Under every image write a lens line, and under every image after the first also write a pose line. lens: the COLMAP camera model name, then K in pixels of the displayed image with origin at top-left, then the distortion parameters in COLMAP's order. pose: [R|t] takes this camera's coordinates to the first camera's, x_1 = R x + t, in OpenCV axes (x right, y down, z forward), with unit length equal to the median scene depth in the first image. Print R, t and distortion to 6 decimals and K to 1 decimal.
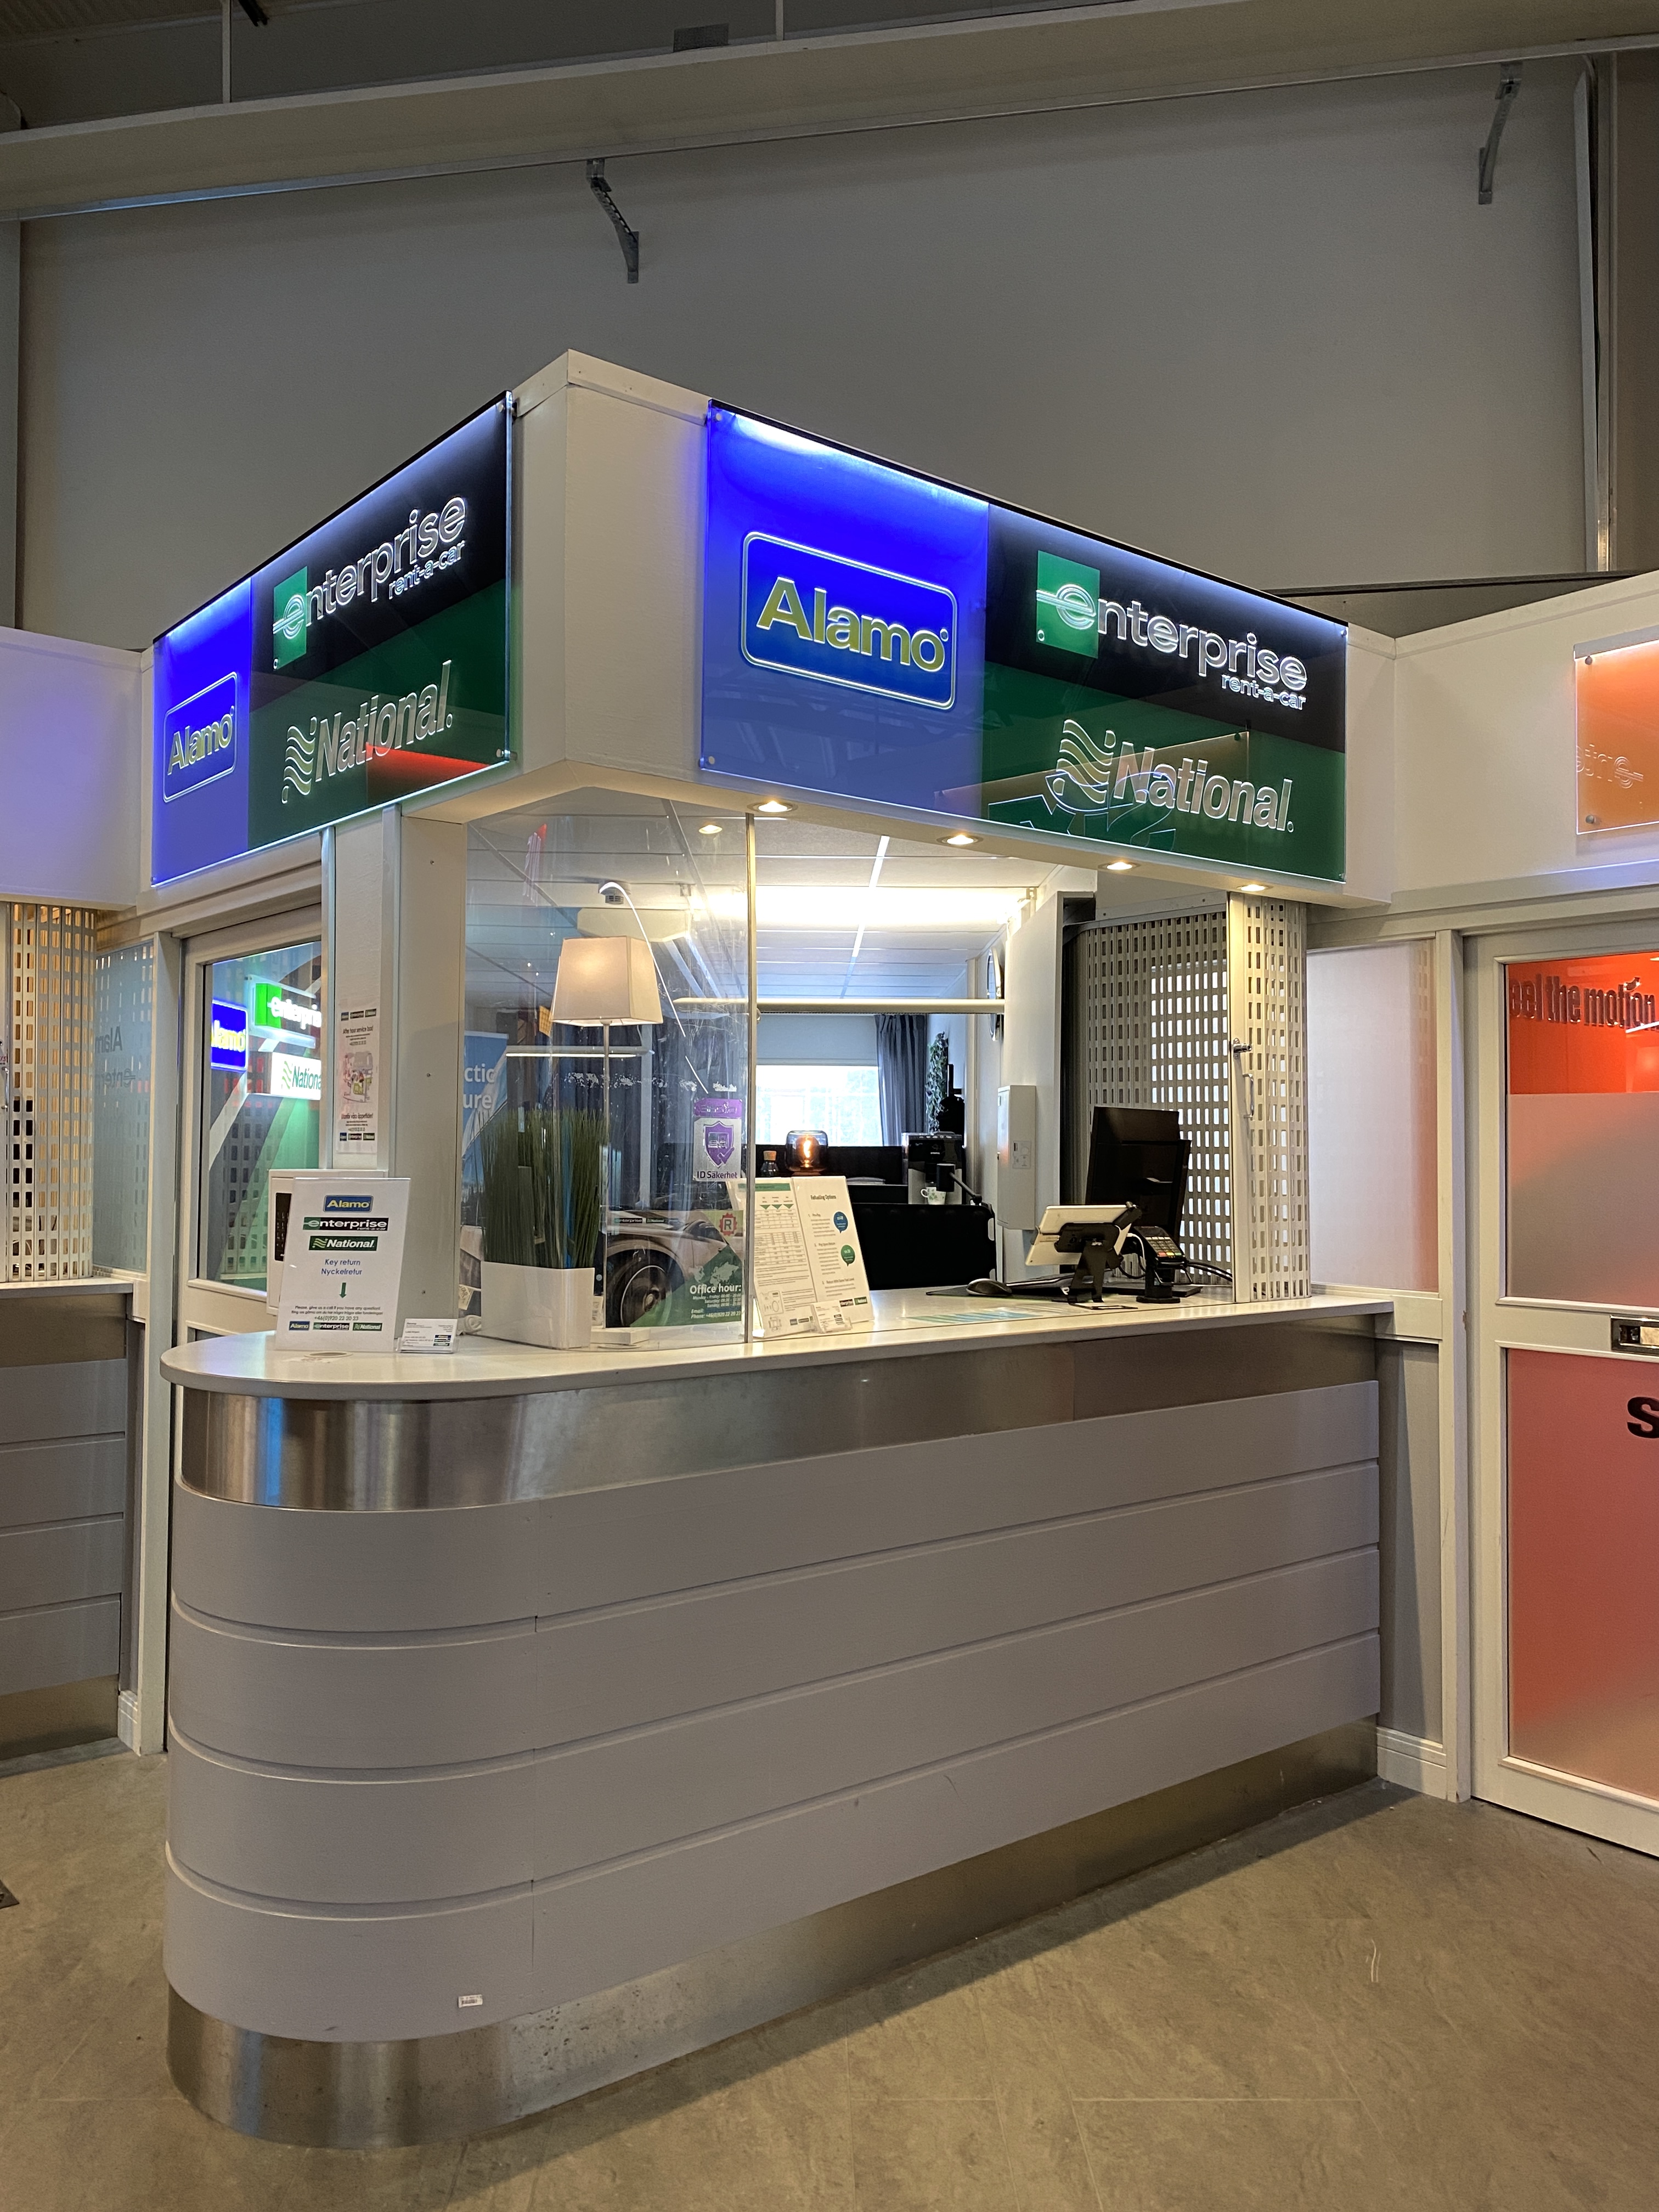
lens RADIAL K [[1687.7, 0, 823.3], [0, 1687.7, 1109.9], [0, 0, 1]] dist [0.066732, -0.093435]
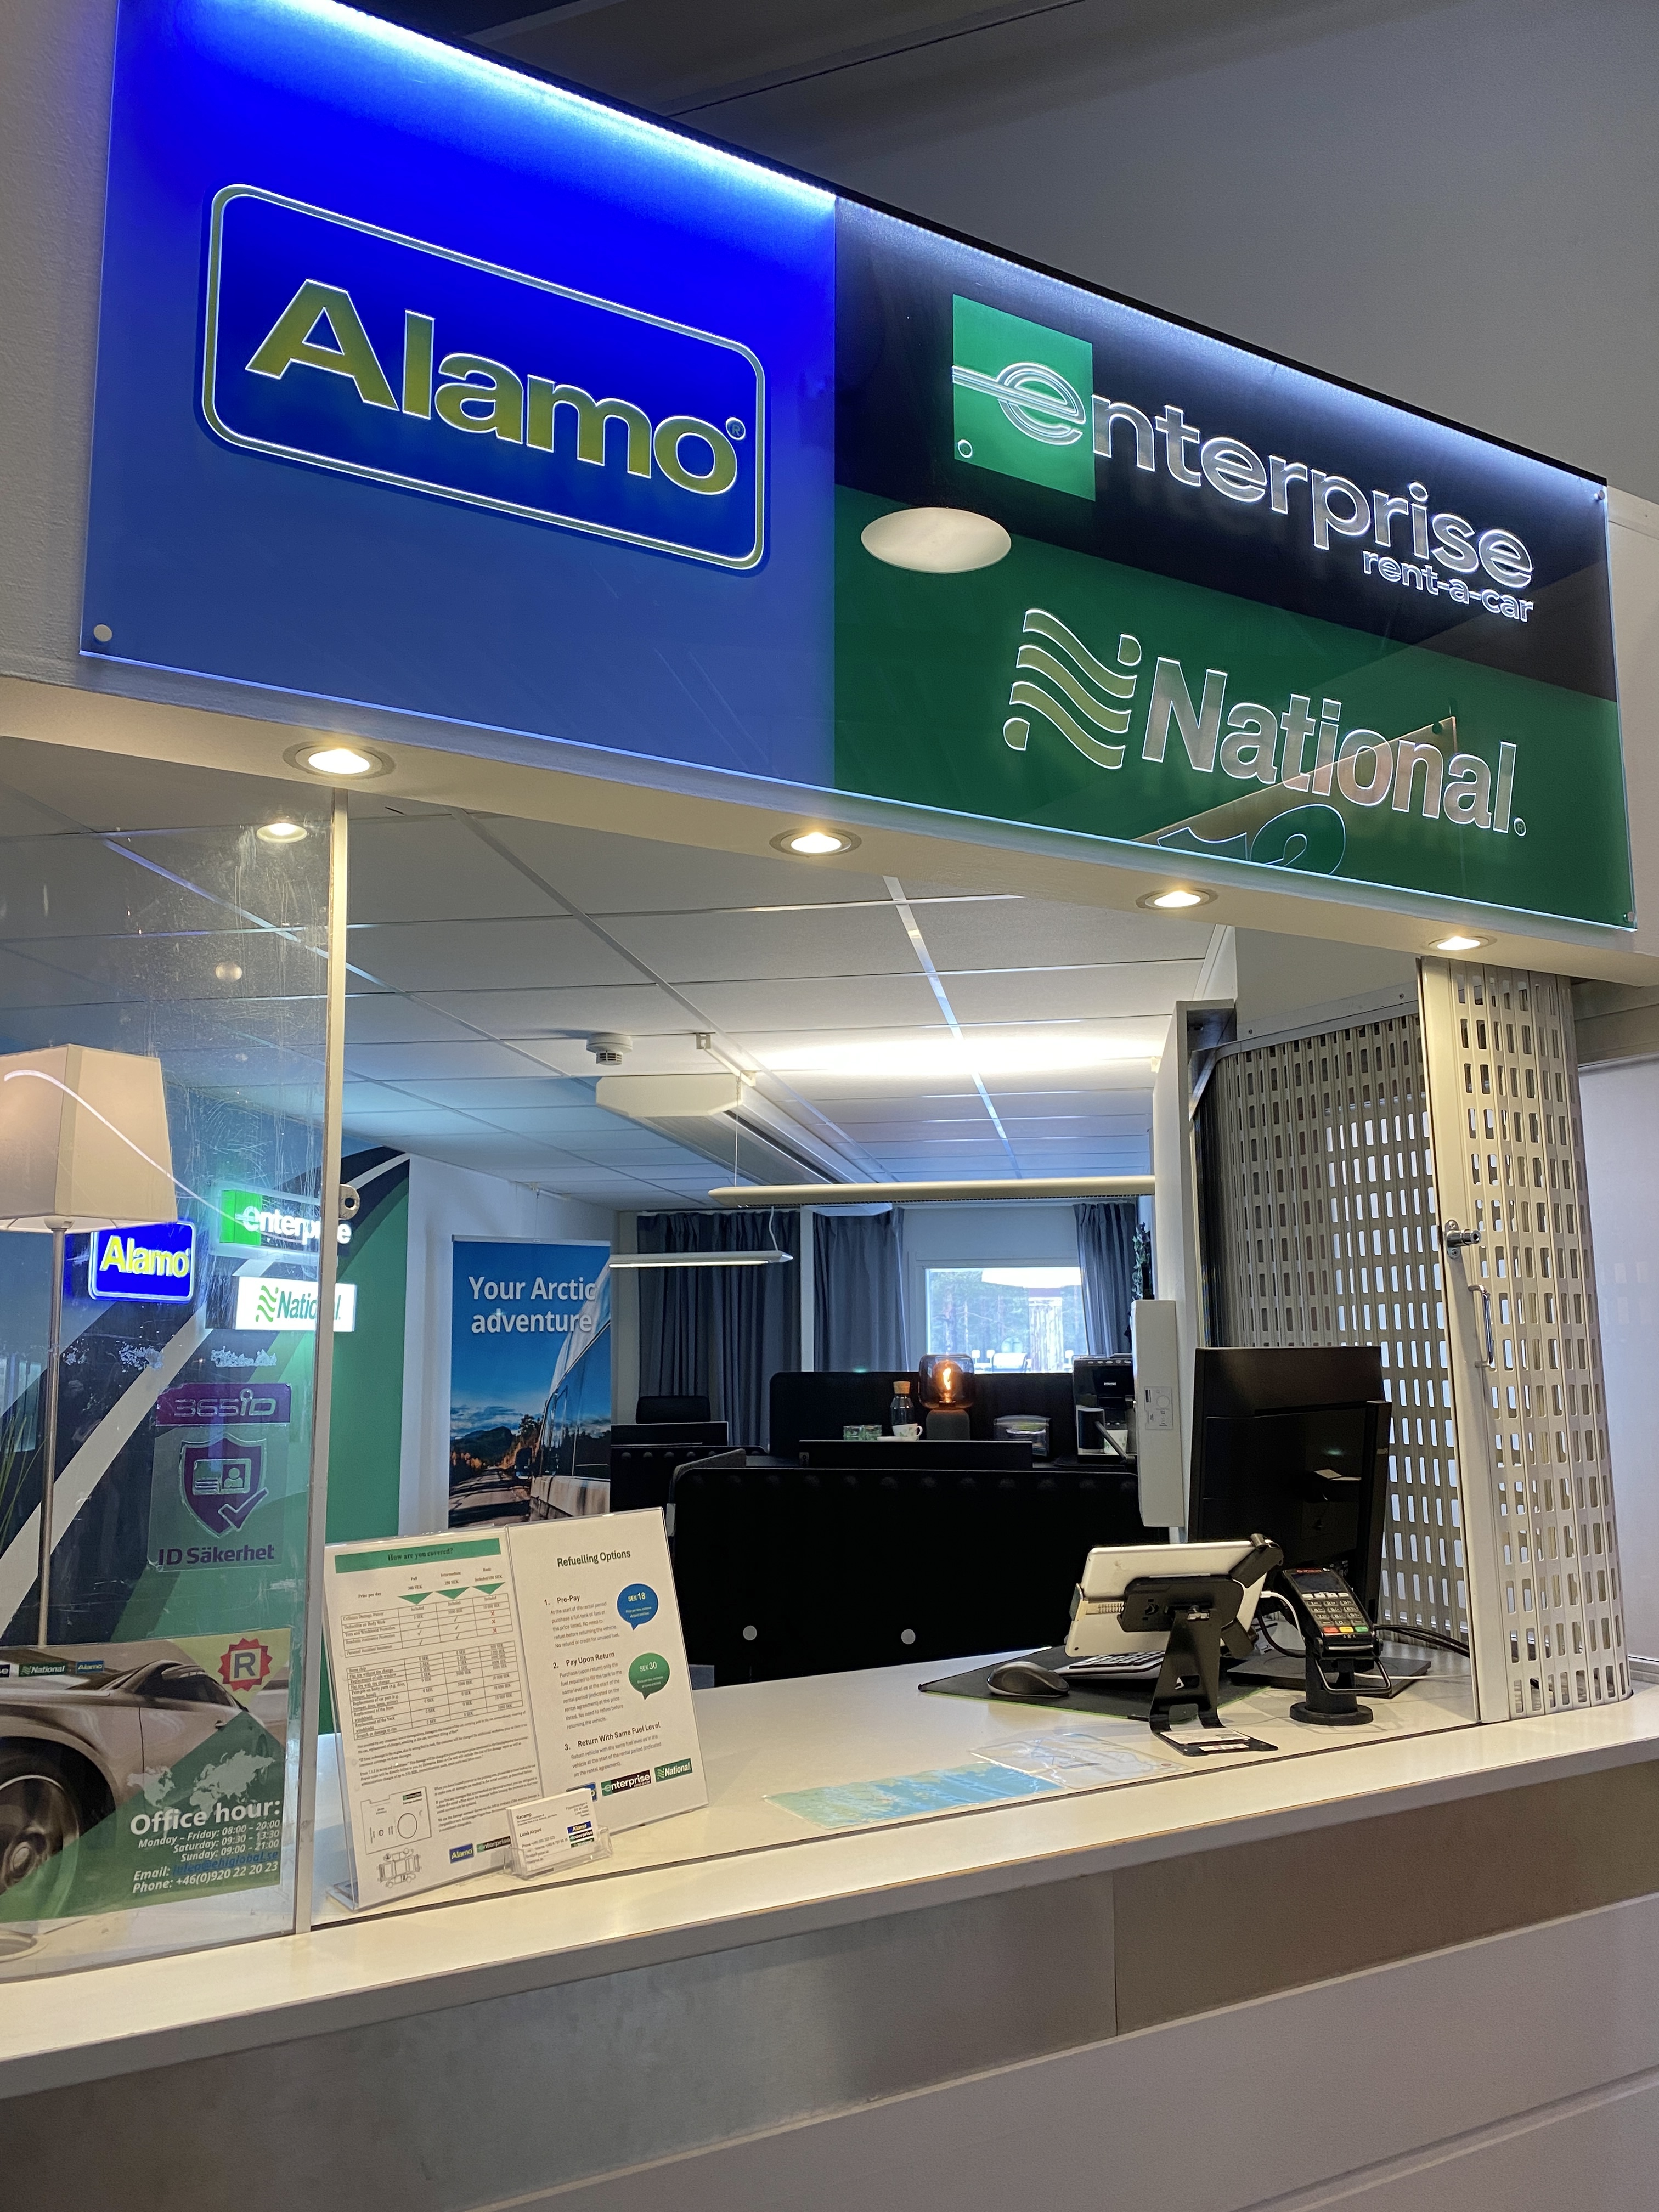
lens RADIAL K [[1724.1, 0, 829.5], [0, 1724.1, 1106.0], [0, 0, 1]] dist [0.008429, -0.007900]
pose [[0.987263, -0.041035, -0.153716, 0.145707], [0.022684, 0.992601, -0.119286, -0.018586], [0.157474, 0.114280, 0.980888, 0.457791]]
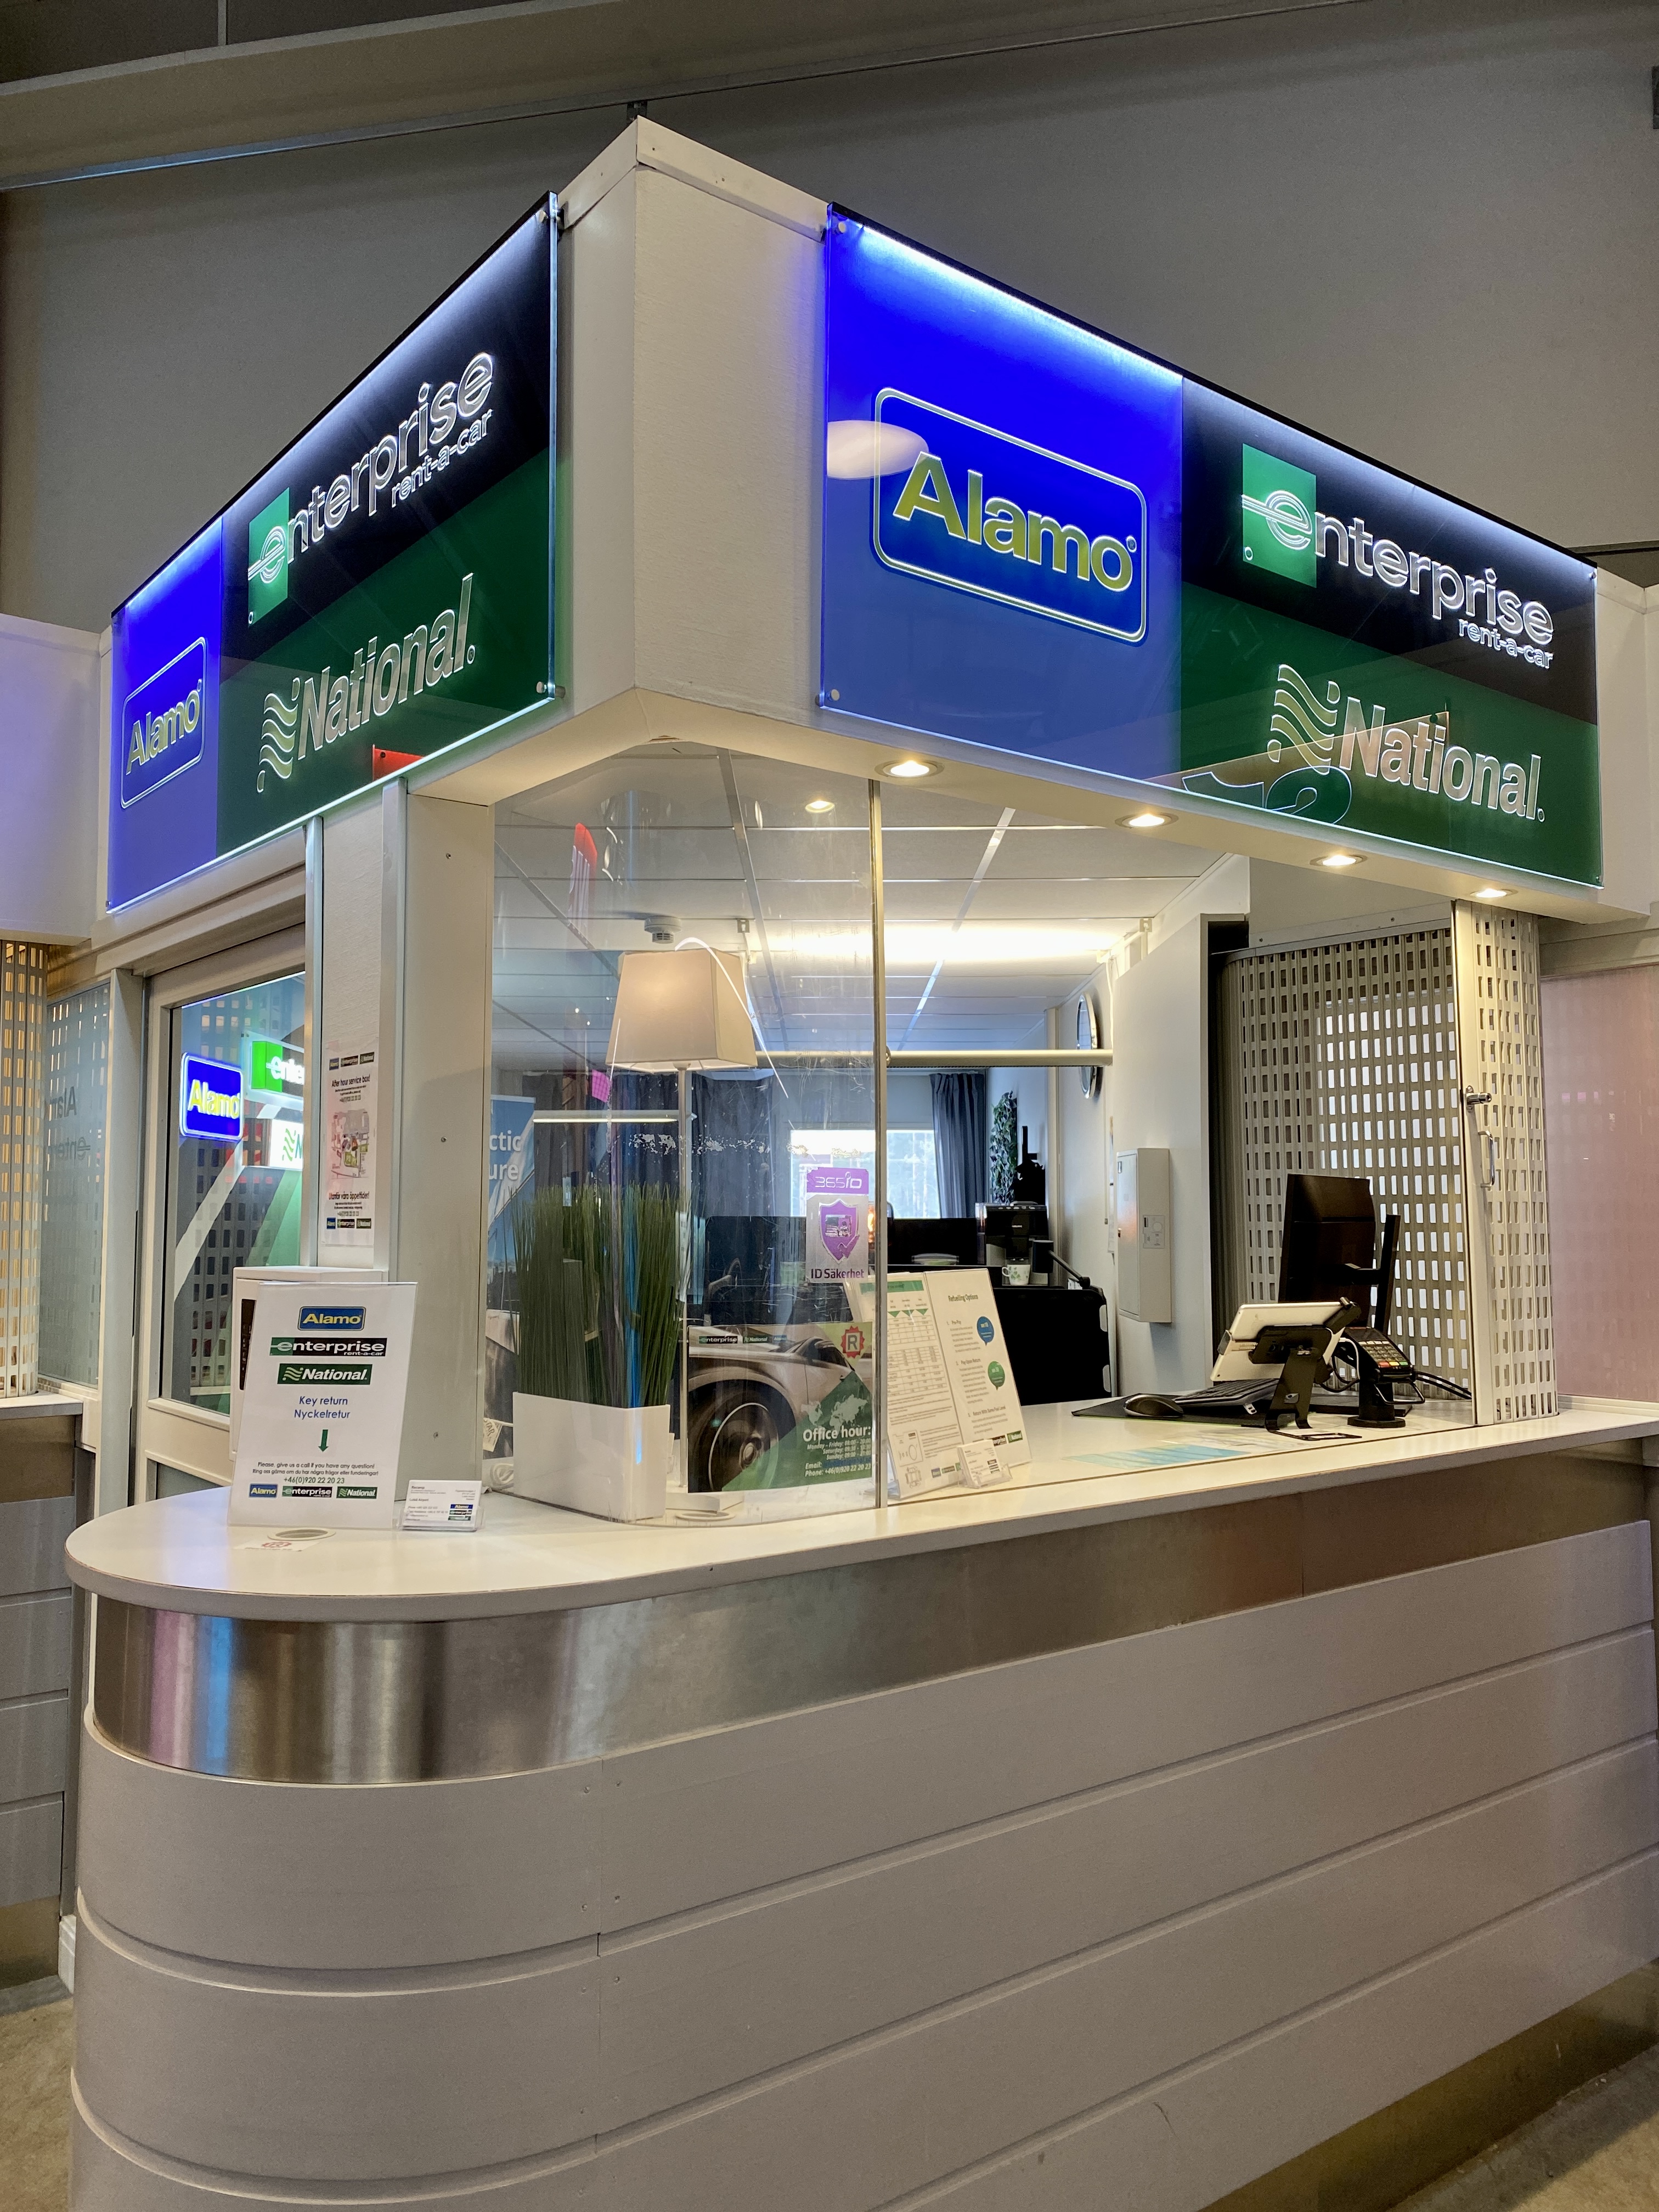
lens RADIAL K [[1724.1, 0, 829.5], [0, 1724.1, 1106.0], [0, 0, 1]] dist [0.008429, -0.007900]
pose [[0.999880, -0.008896, -0.012669, -0.046585], [0.008364, 0.999107, -0.041407, -0.002324], [0.013026, 0.041296, 0.999062, 0.215554]]
